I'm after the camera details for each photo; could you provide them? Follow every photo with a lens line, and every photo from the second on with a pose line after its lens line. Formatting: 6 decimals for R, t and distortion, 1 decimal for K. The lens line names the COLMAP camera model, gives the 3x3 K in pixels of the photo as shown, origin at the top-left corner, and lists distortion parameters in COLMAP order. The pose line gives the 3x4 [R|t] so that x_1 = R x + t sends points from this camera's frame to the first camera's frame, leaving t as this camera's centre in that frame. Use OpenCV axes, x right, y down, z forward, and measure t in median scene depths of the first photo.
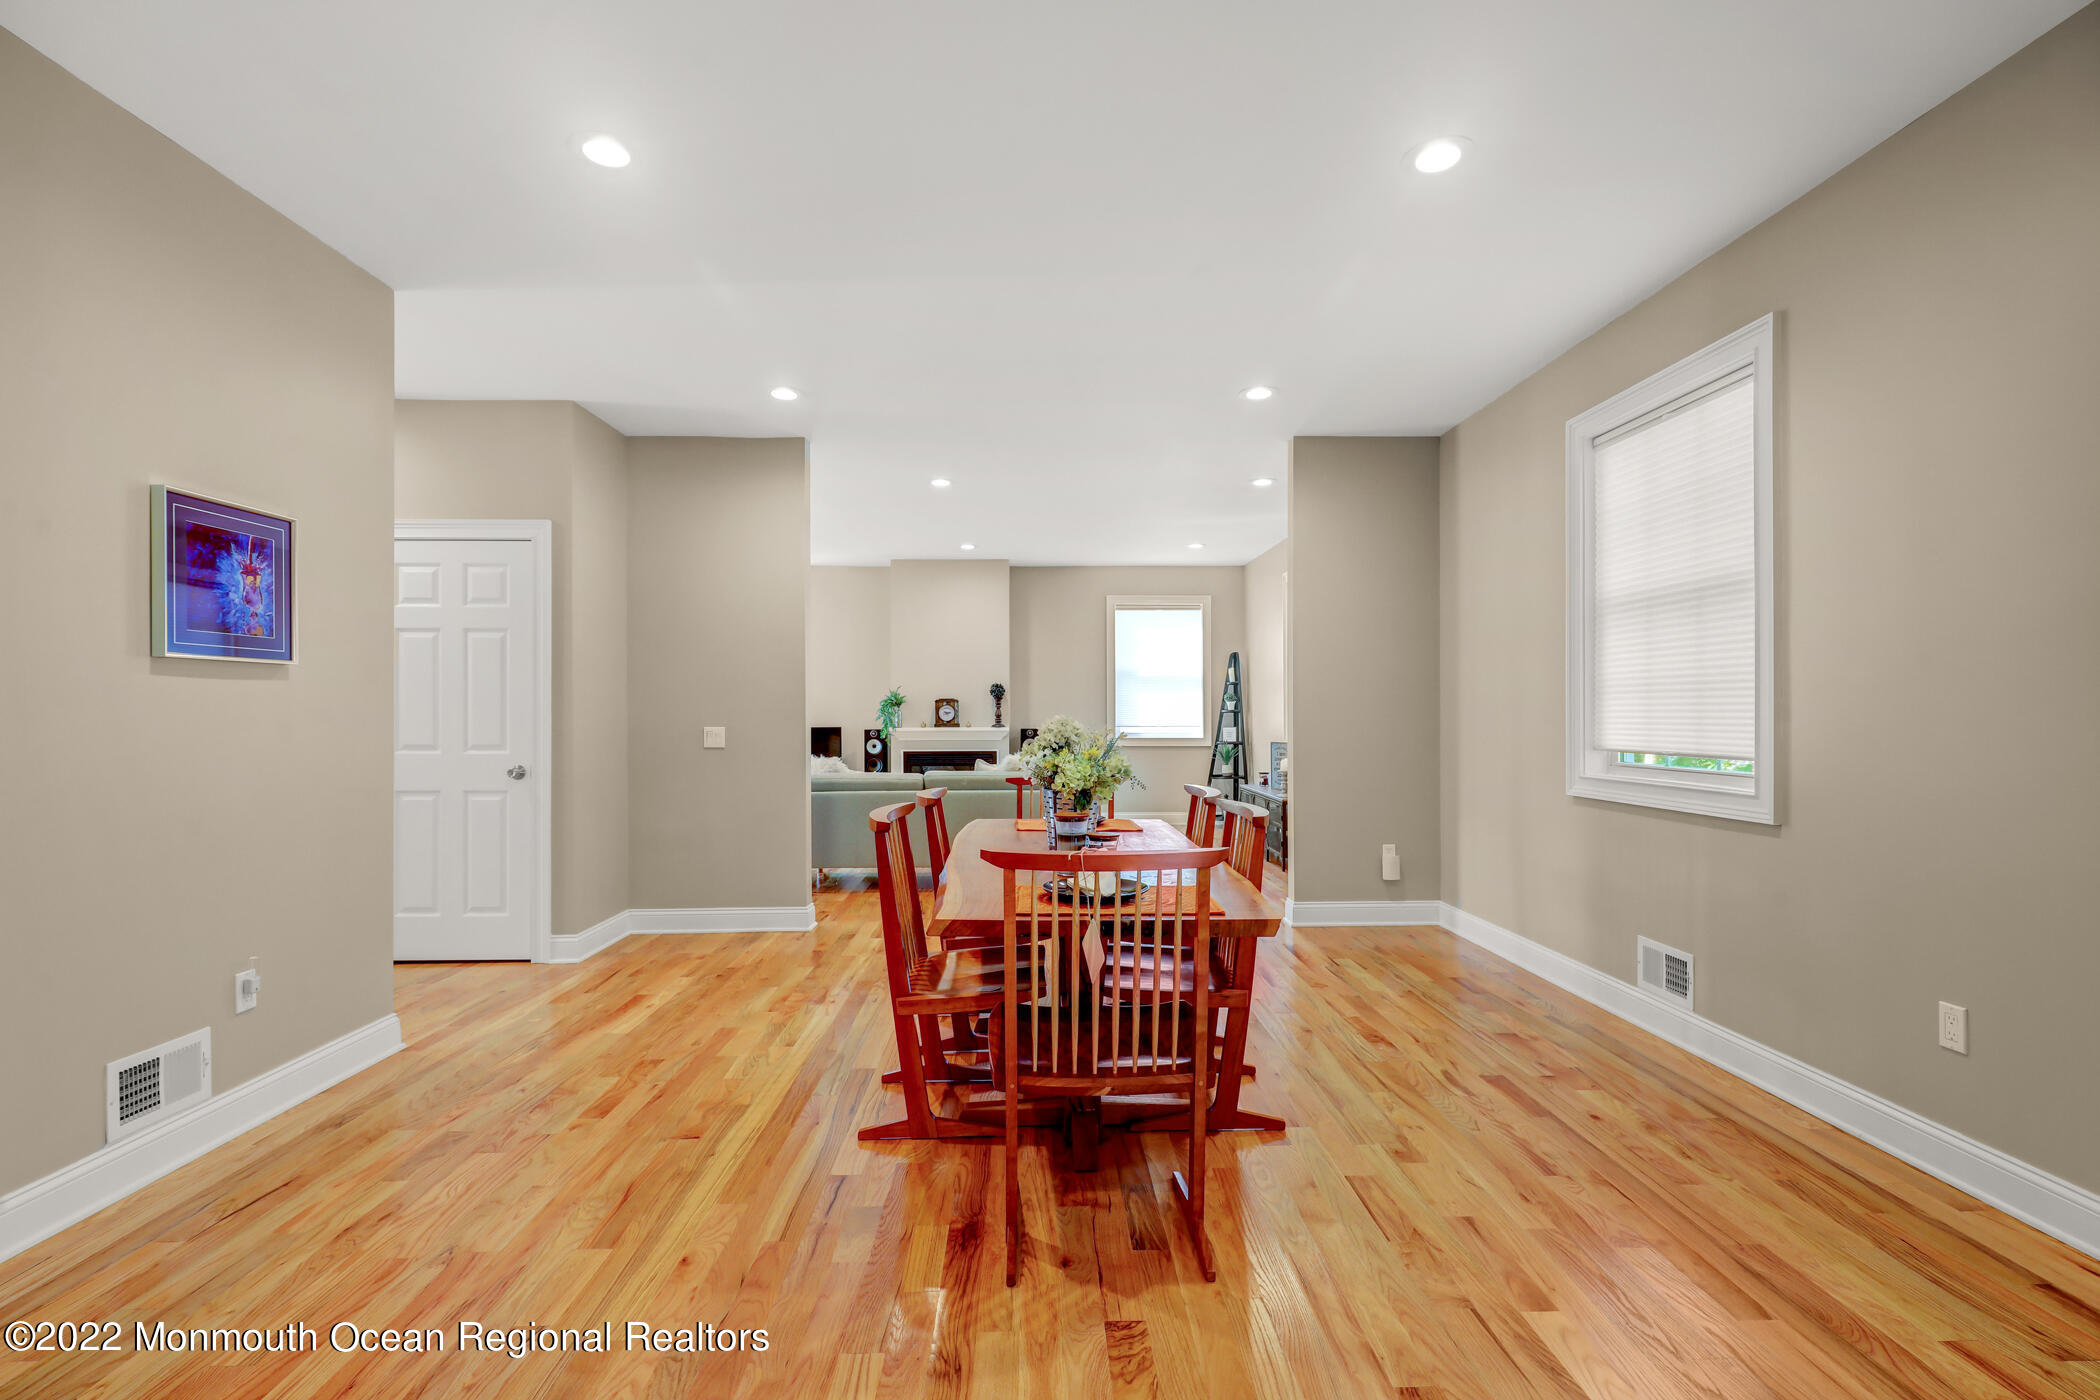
lens RADIAL K [[949.4, 0, 1058.0], [0, 949.4, 710.3], [0, 0, 1]] dist [-0.003767, -0.000098]
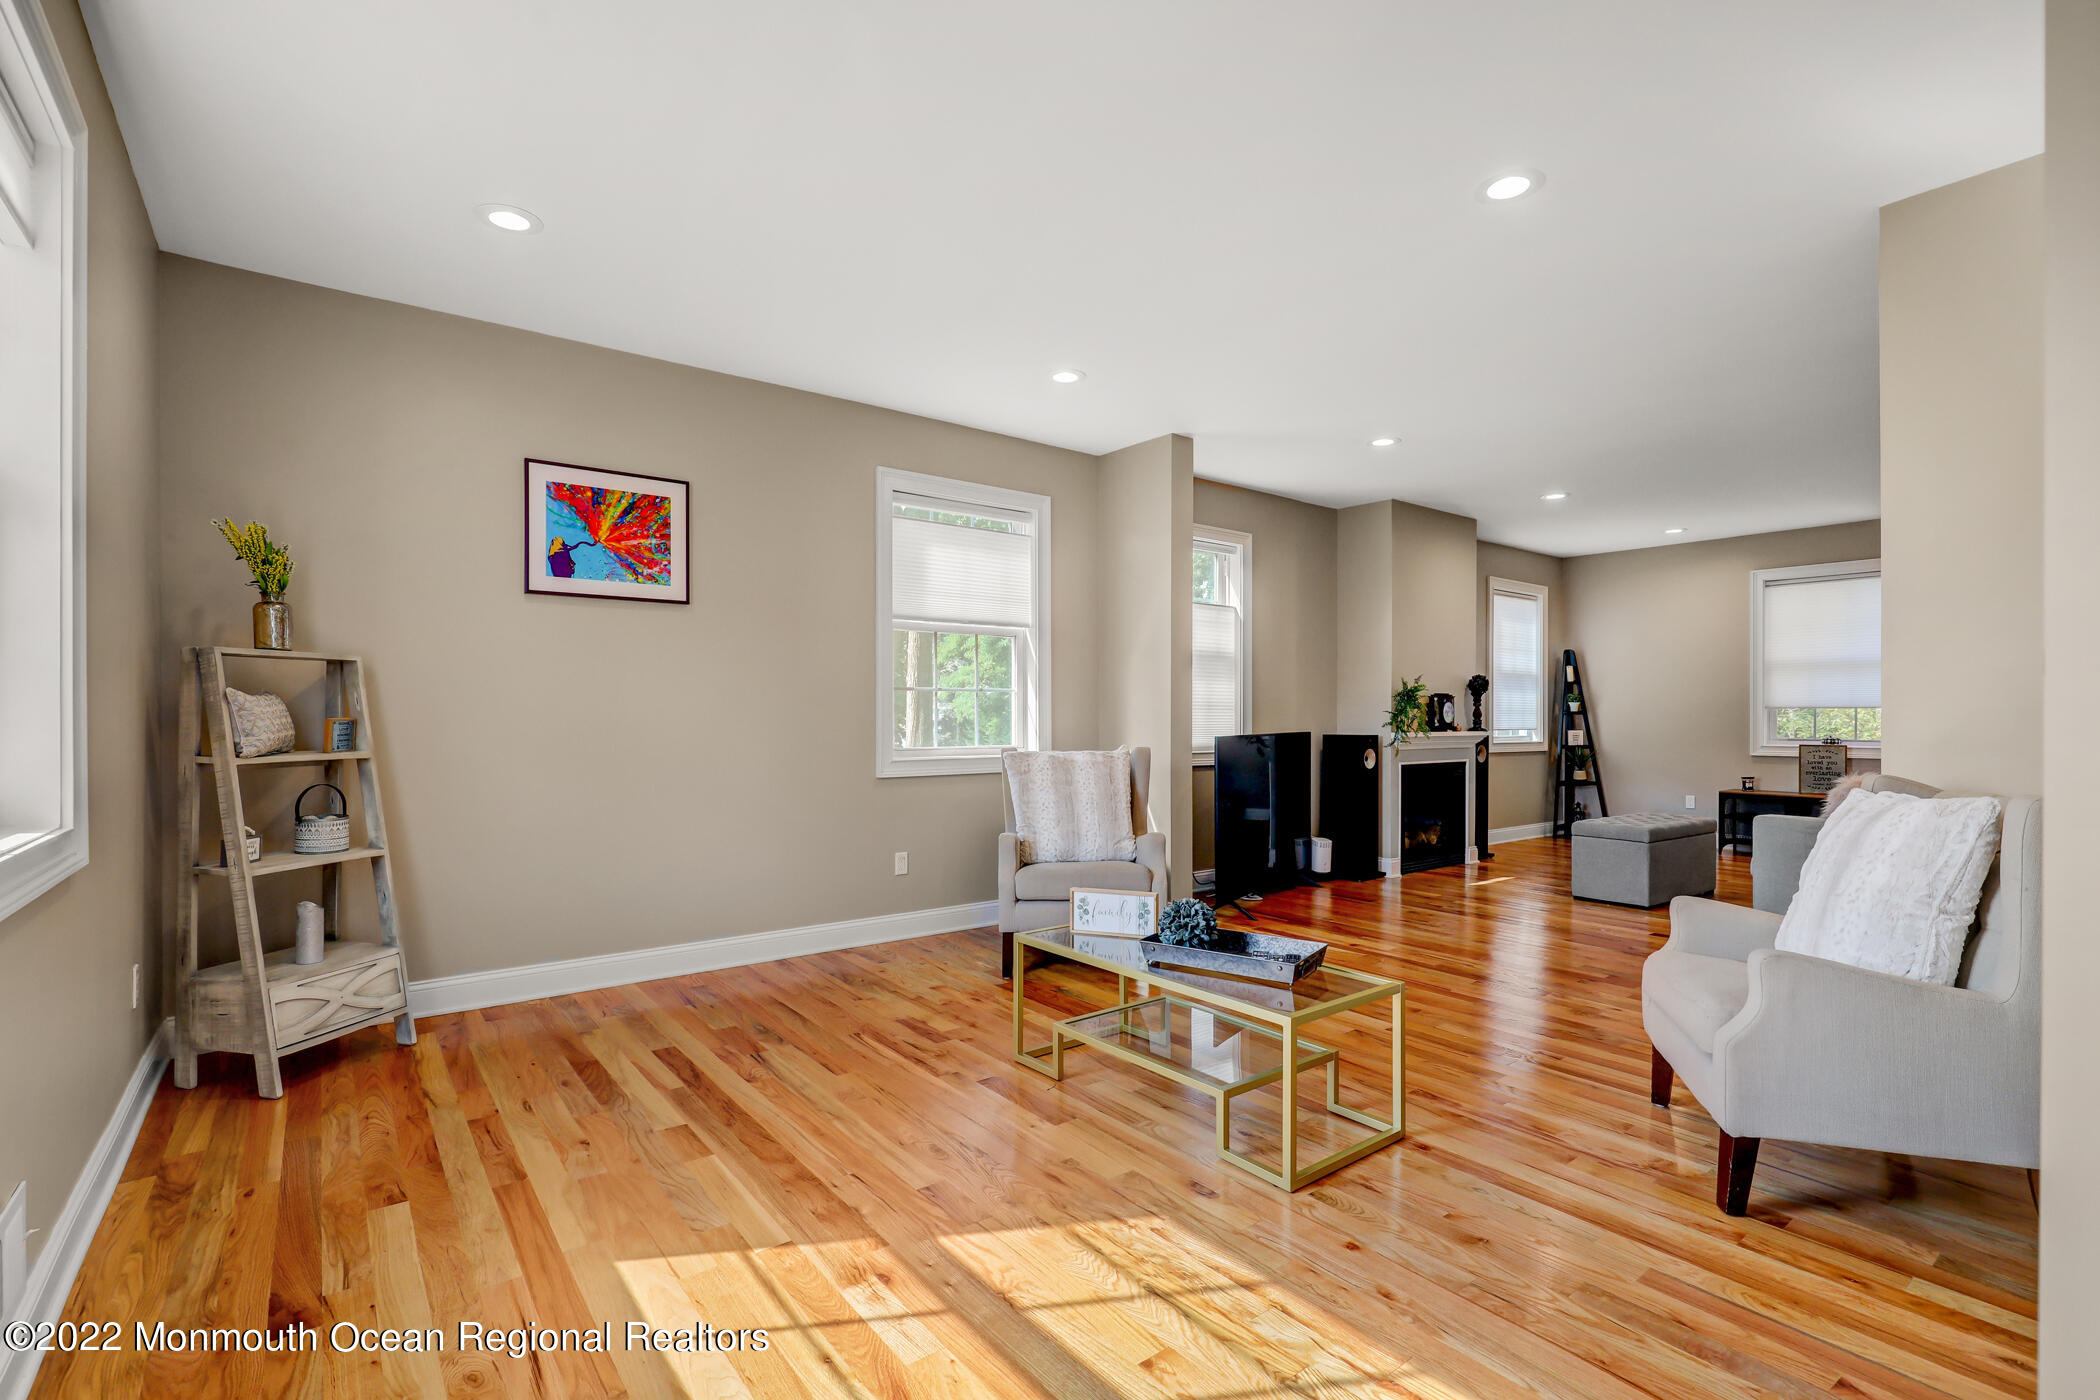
lens RADIAL K [[946.1, 0, 1051.0], [0, 946.1, 715.4], [0, 0, 1]] dist [-0.003167, -0.000116]
pose [[0.810498, -0.000677, 0.585741, -0.818062], [-0.002118, 0.999989, 0.004086, 0.001459], [-0.585738, -0.004552, 0.810488, 0.566371]]
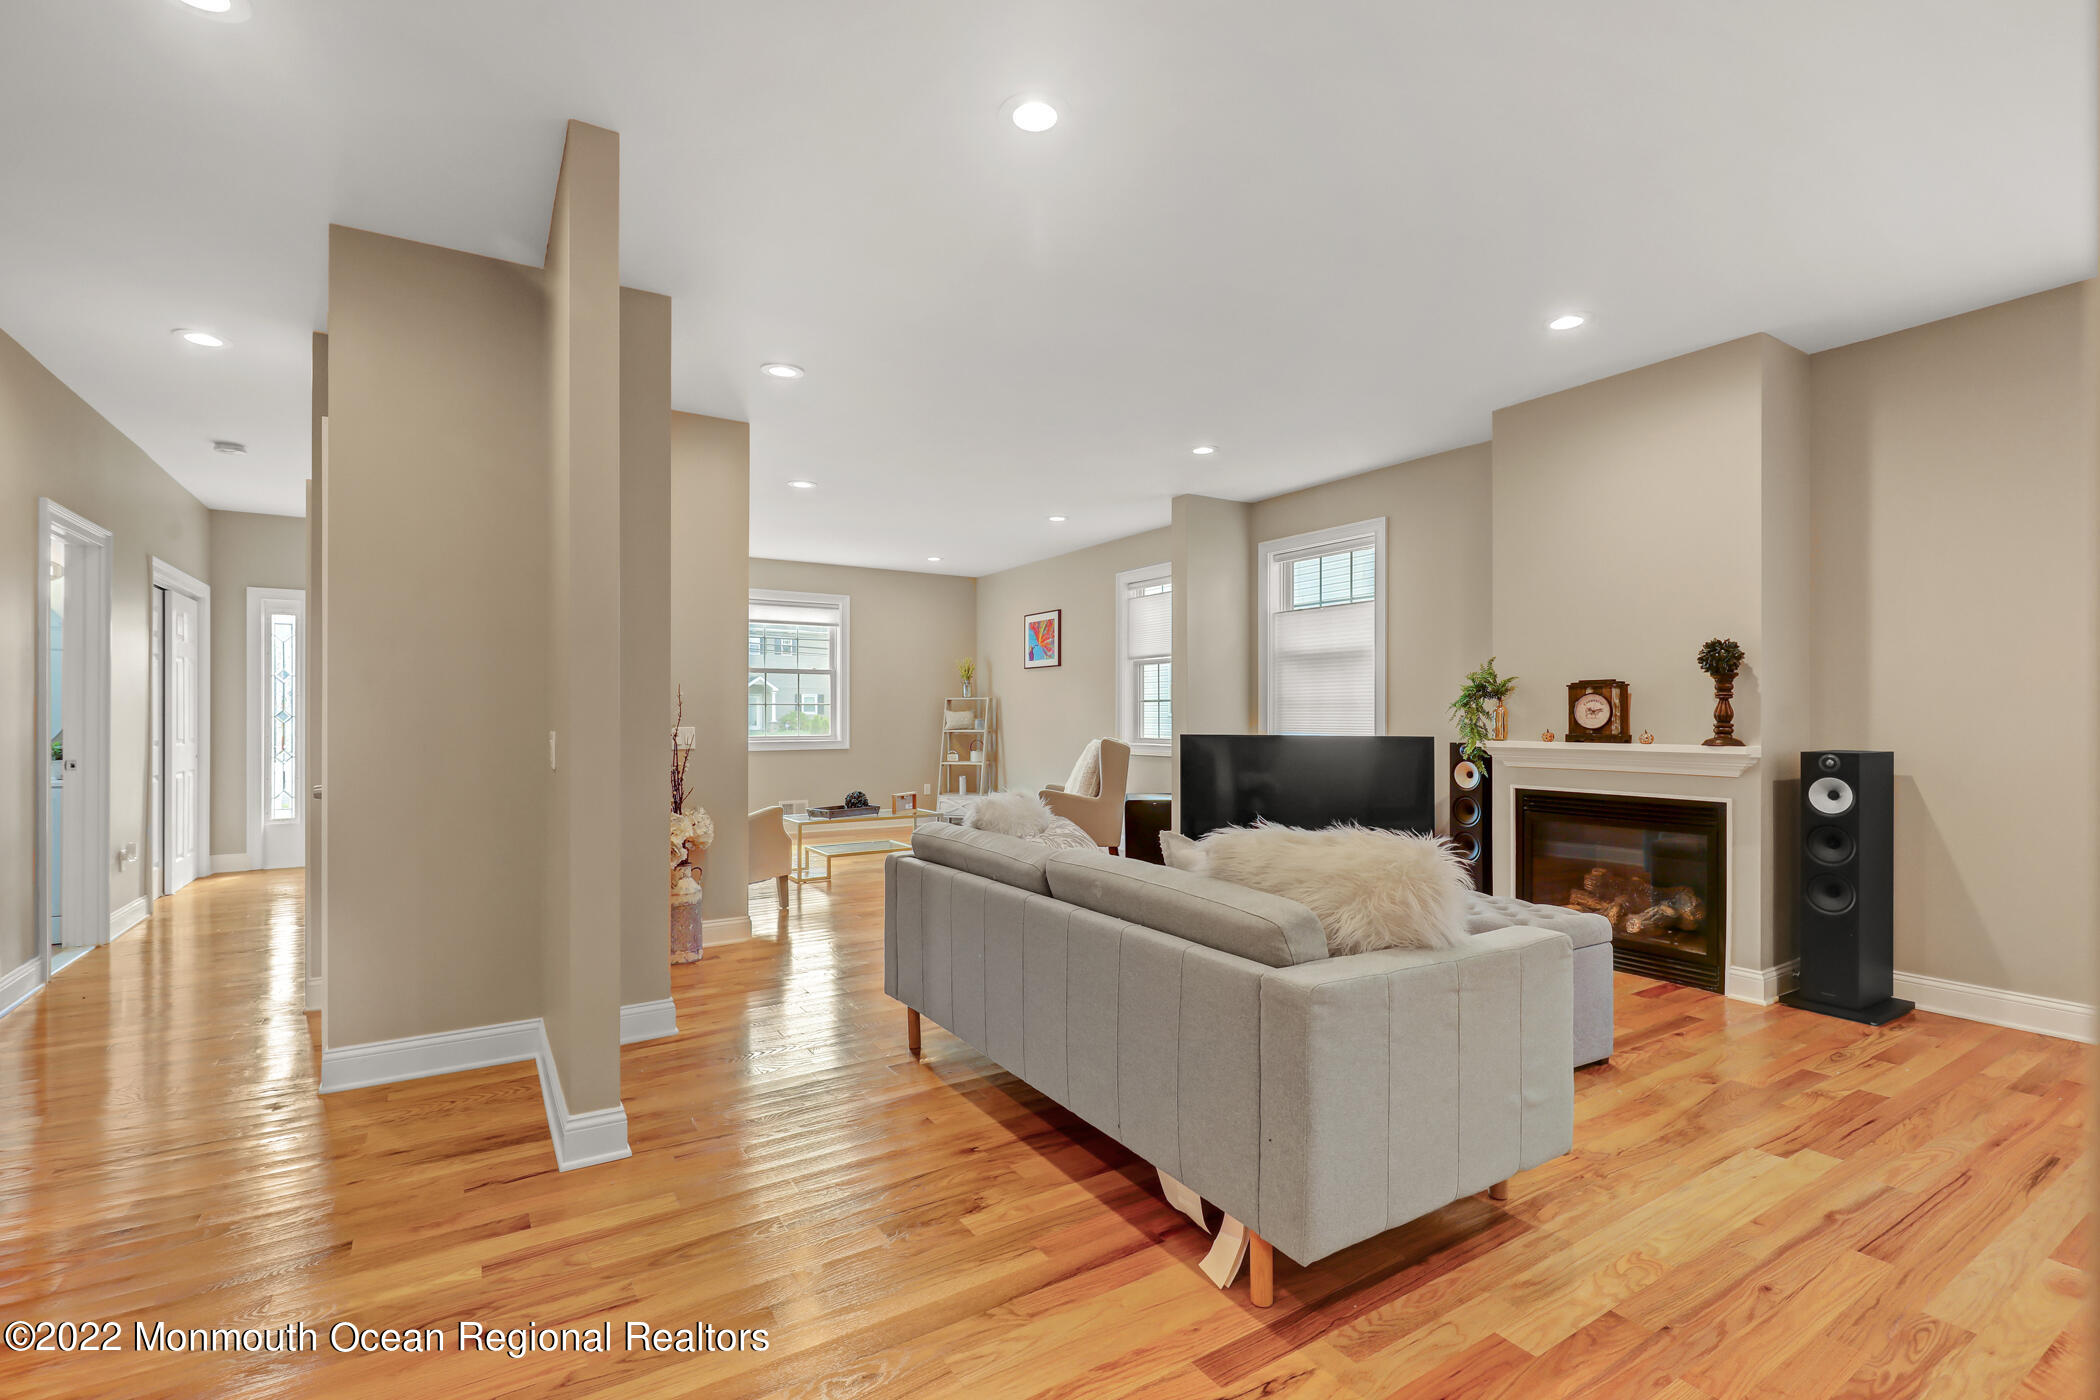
lens RADIAL K [[946.1, 0, 1051.0], [0, 946.1, 715.4], [0, 0, 1]] dist [-0.003167, -0.000116]
pose [[0.502942, -0.002868, -0.864315, 0.159131], [0.006541, 0.999978, 0.000487, 0.000899], [0.864295, -0.005898, 0.502950, 0.536027]]
